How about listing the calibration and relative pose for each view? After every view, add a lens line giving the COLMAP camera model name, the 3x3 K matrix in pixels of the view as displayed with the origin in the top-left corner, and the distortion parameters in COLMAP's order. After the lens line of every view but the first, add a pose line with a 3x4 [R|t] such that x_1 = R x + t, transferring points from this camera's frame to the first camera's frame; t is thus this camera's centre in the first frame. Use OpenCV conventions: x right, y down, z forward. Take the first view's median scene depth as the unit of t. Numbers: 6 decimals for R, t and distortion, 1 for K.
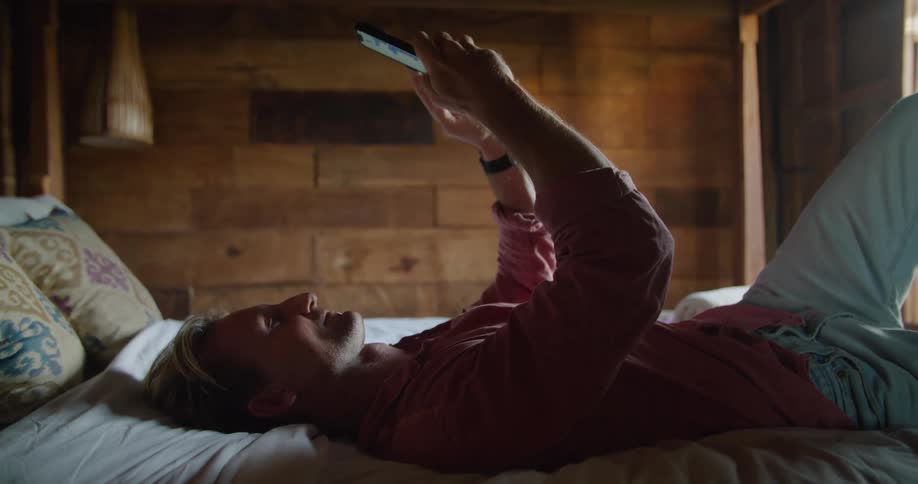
lens RADIAL K [[740.3, 0, 459.0], [0, 740.3, 242.0], [0, 0, 1]] dist [-0.107889, 0.125848]
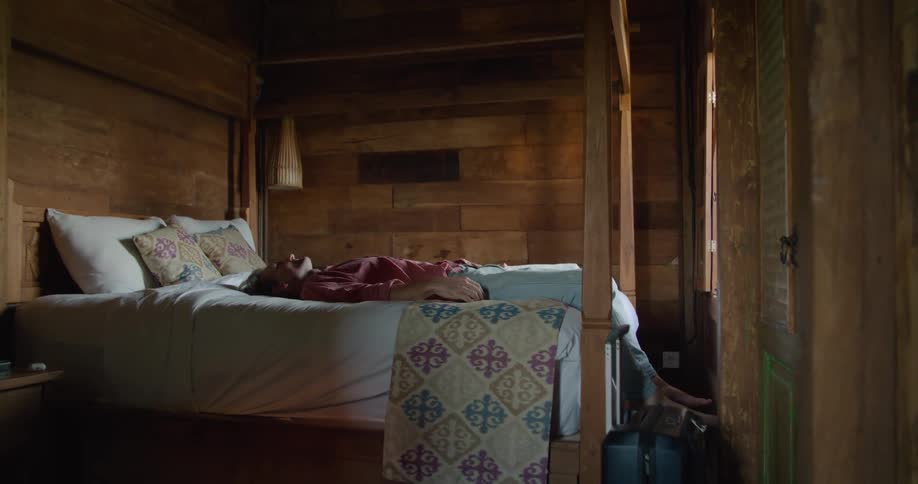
lens RADIAL K [[740.3, 0, 459.0], [0, 740.3, 242.0], [0, 0, 1]] dist [-0.107889, 0.125848]
pose [[0.916815, -0.000965, -0.399312, 0.754462], [0.000514, 0.999999, -0.001237, 0.007849], [0.399313, 0.000928, 0.916814, -0.620277]]
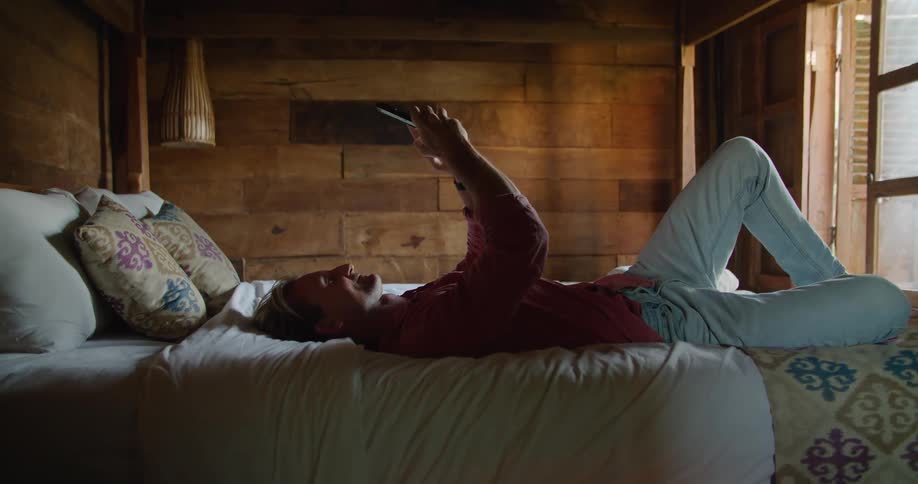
lens RADIAL K [[751.6, 0, 459.0], [0, 751.6, 242.0], [0, 0, 1]] dist [-0.053899, 0.004357]
pose [[0.999710, 0.006853, -0.023072, 0.039874], [-0.005914, 0.999161, 0.040521, -0.023764], [0.023330, -0.040373, 0.998912, -0.323940]]
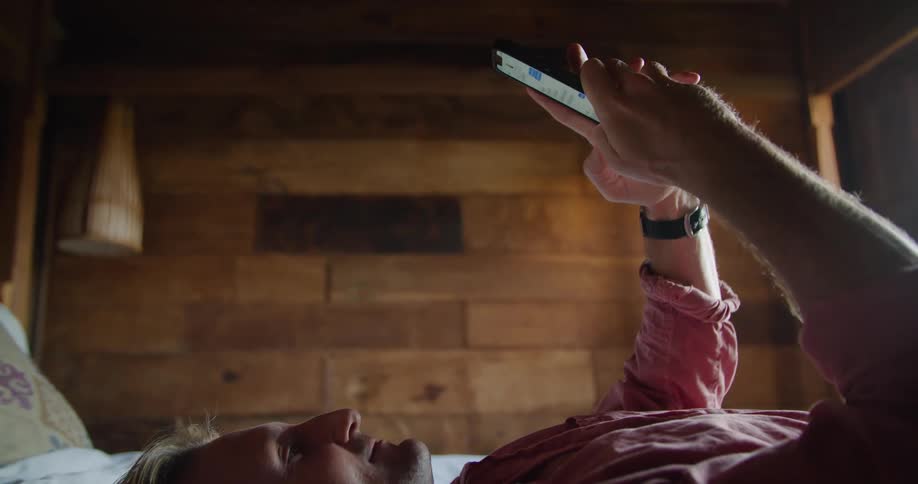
lens RADIAL K [[736.6, 0, 459.0], [0, 736.6, 242.0], [0, 0, 1]] dist [-0.117085, 0.165515]
pose [[0.997736, -0.017617, -0.064905, 0.022980], [0.004846, 0.981405, -0.191886, 0.027329], [0.067078, 0.191137, 0.979269, 0.171757]]
